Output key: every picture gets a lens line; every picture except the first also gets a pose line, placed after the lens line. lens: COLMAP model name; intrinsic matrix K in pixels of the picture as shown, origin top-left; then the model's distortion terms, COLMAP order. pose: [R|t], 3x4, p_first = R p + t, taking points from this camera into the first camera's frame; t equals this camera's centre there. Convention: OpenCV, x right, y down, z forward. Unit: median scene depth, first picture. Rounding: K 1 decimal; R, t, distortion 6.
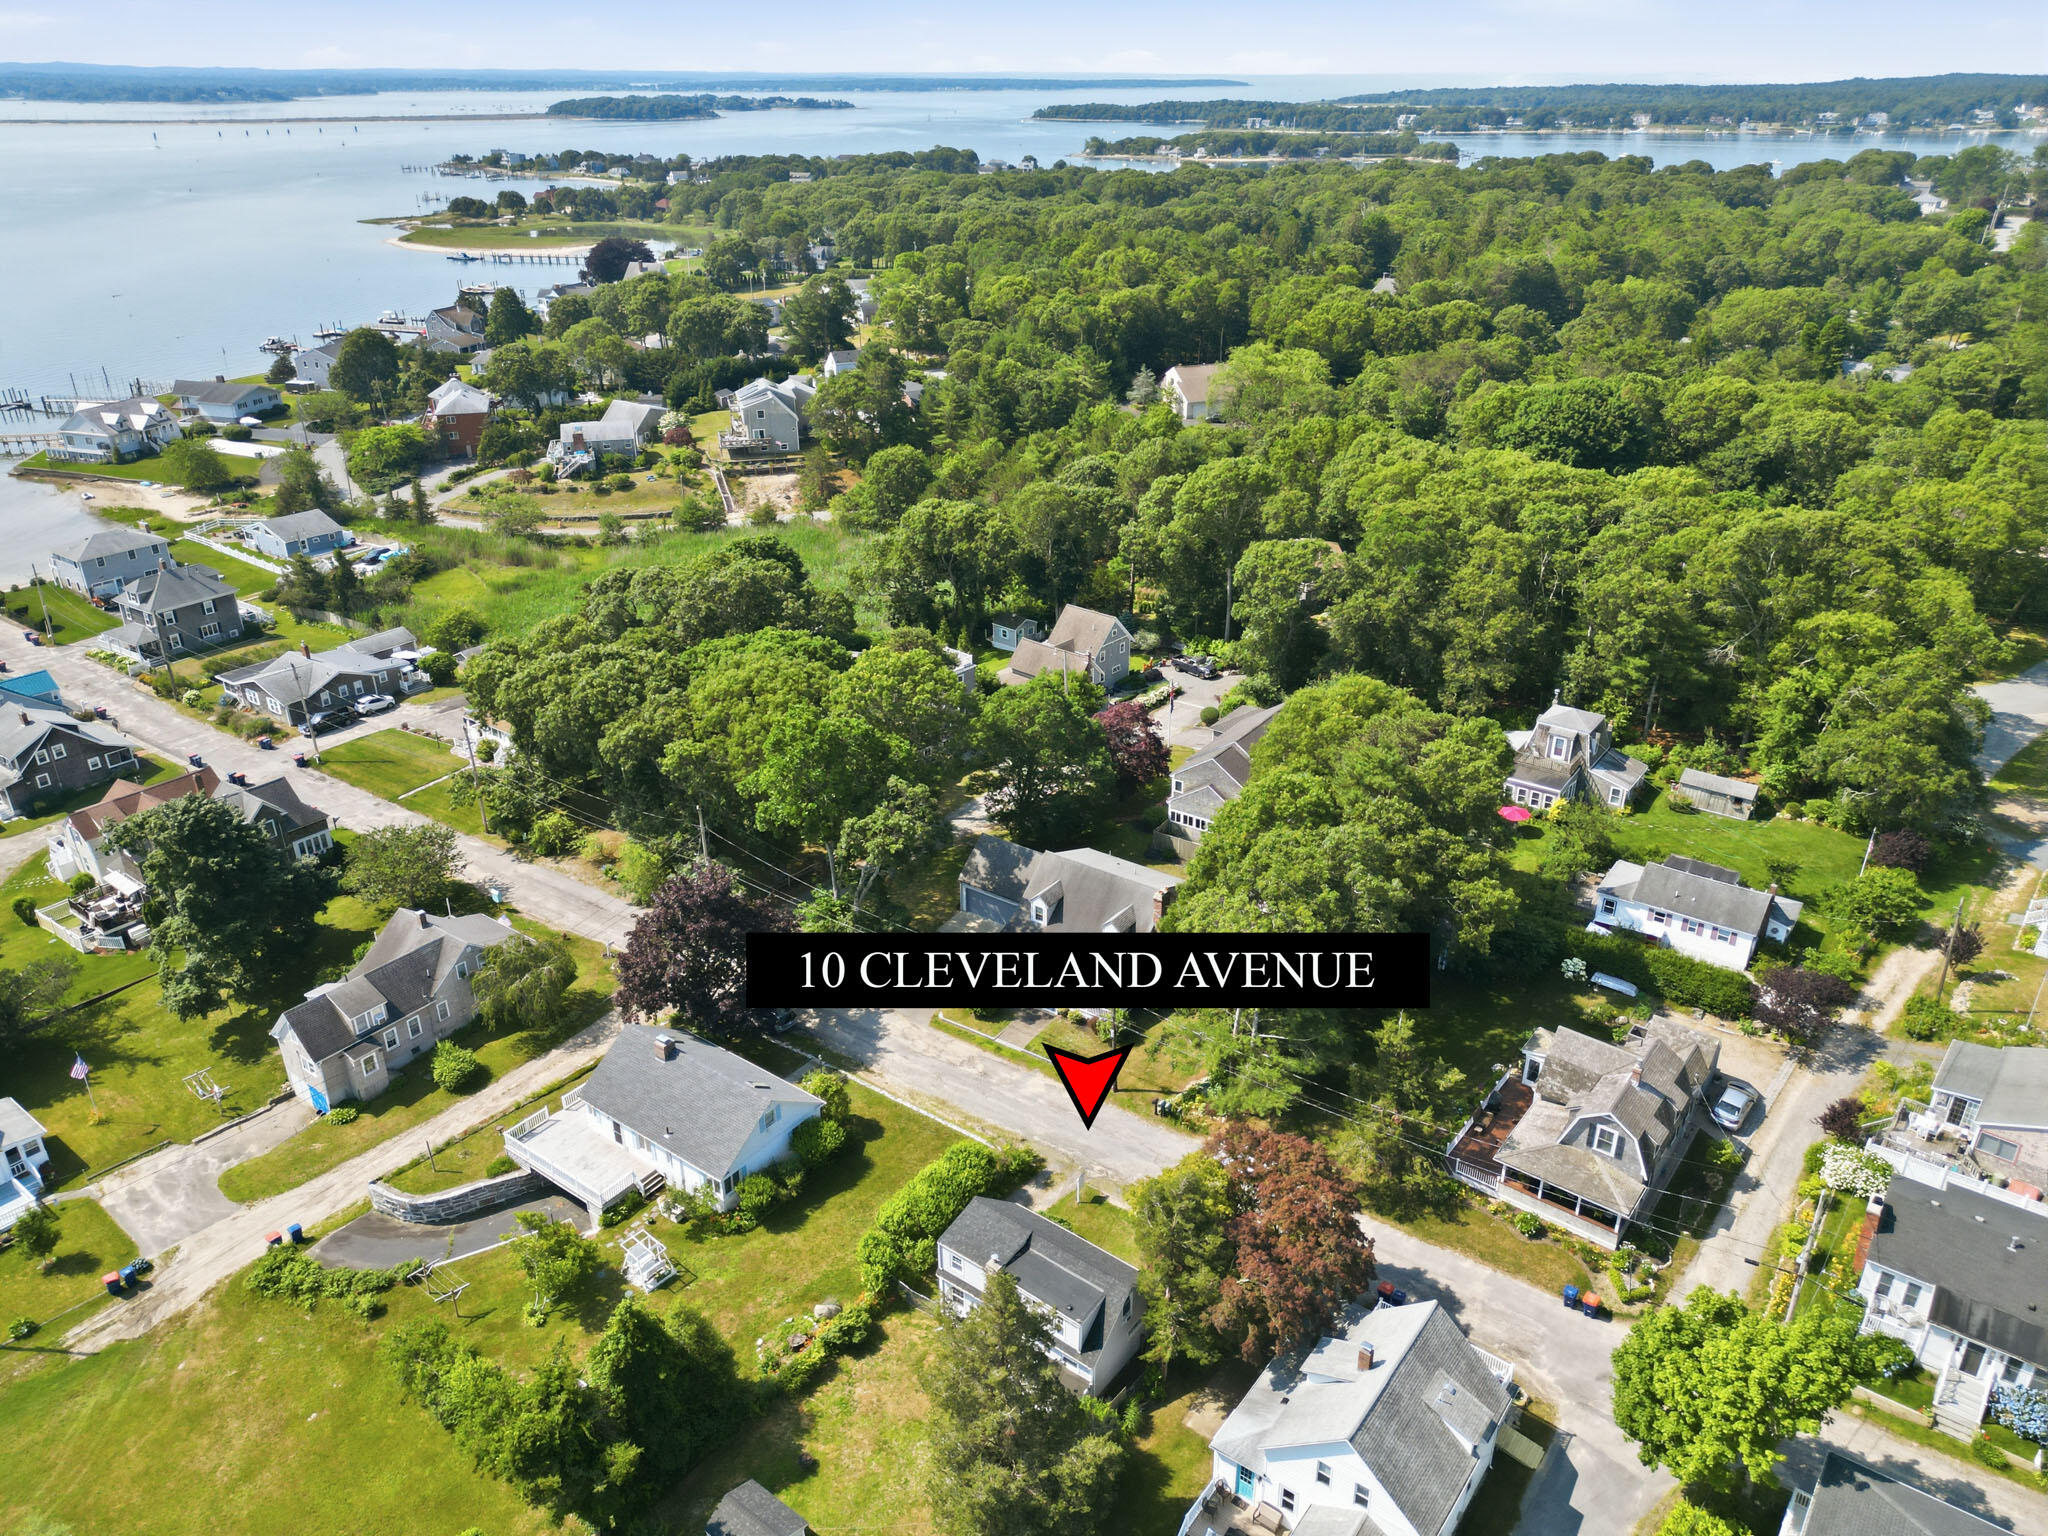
lens RADIAL K [[1460.7, 0, 1024.0], [0, 1460.7, 768.0], [0, 0, 1]] dist [0.014094, 0.003073]
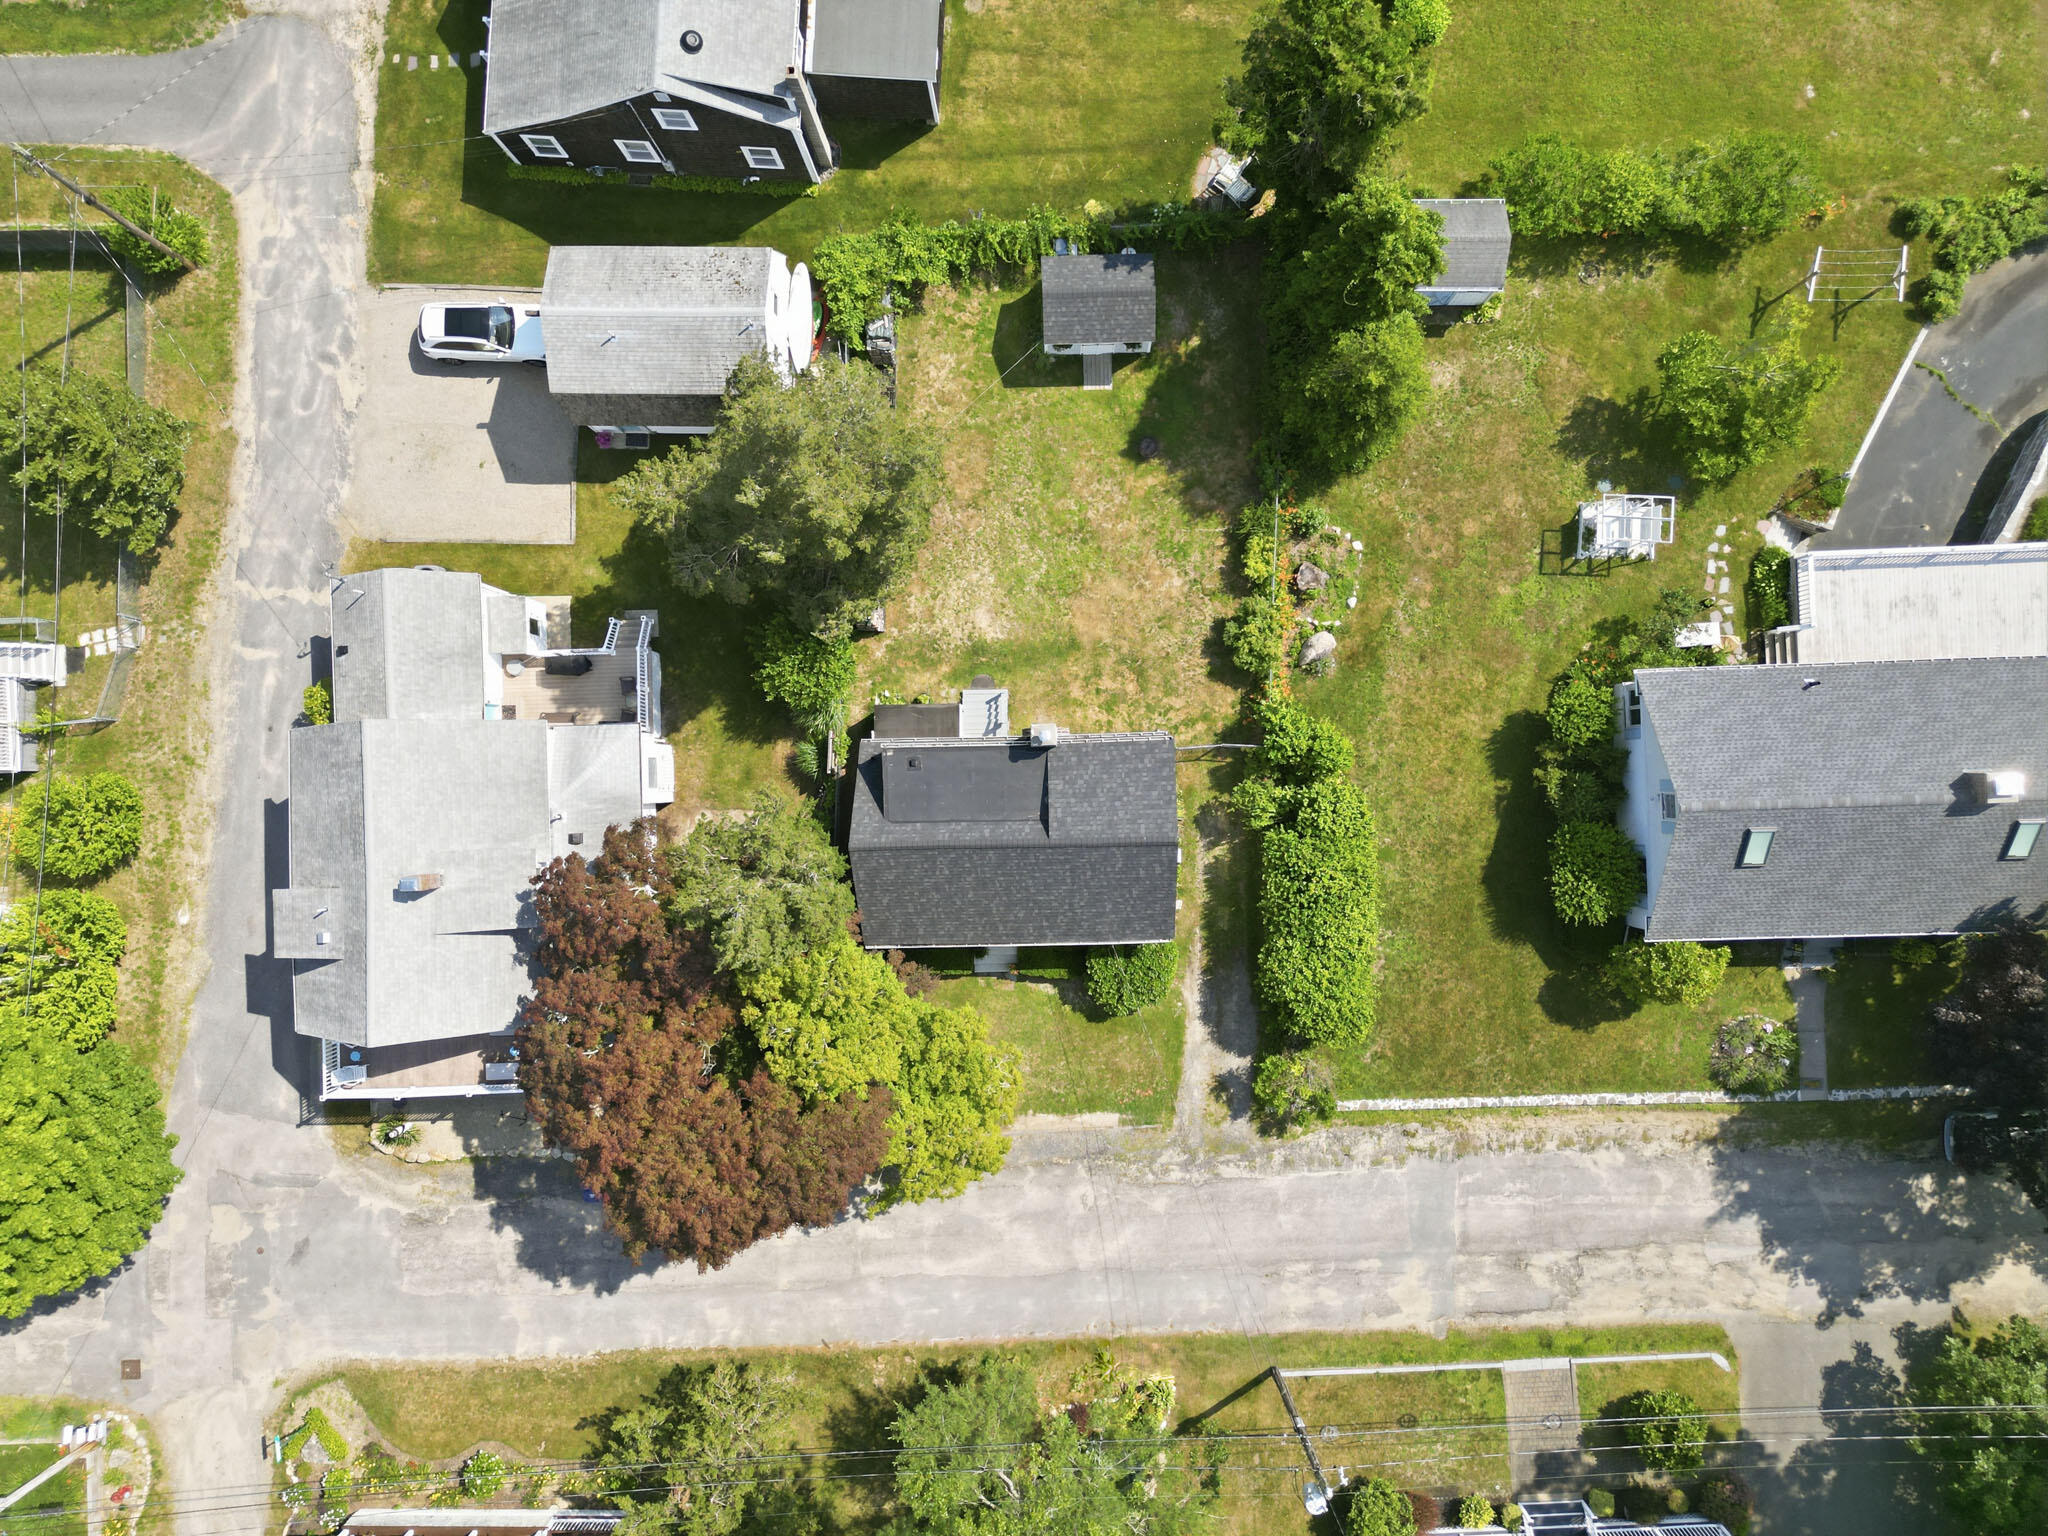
lens RADIAL K [[1460.7, 0, 1024.0], [0, 1460.7, 768.0], [0, 0, 1]] dist [0.014094, 0.003073]
pose [[-0.773842, 0.632669, 0.029972, -0.023808], [-0.233331, -0.328749, 0.915140, -0.193481], [0.588834, 0.701180, 0.402021, 0.707141]]
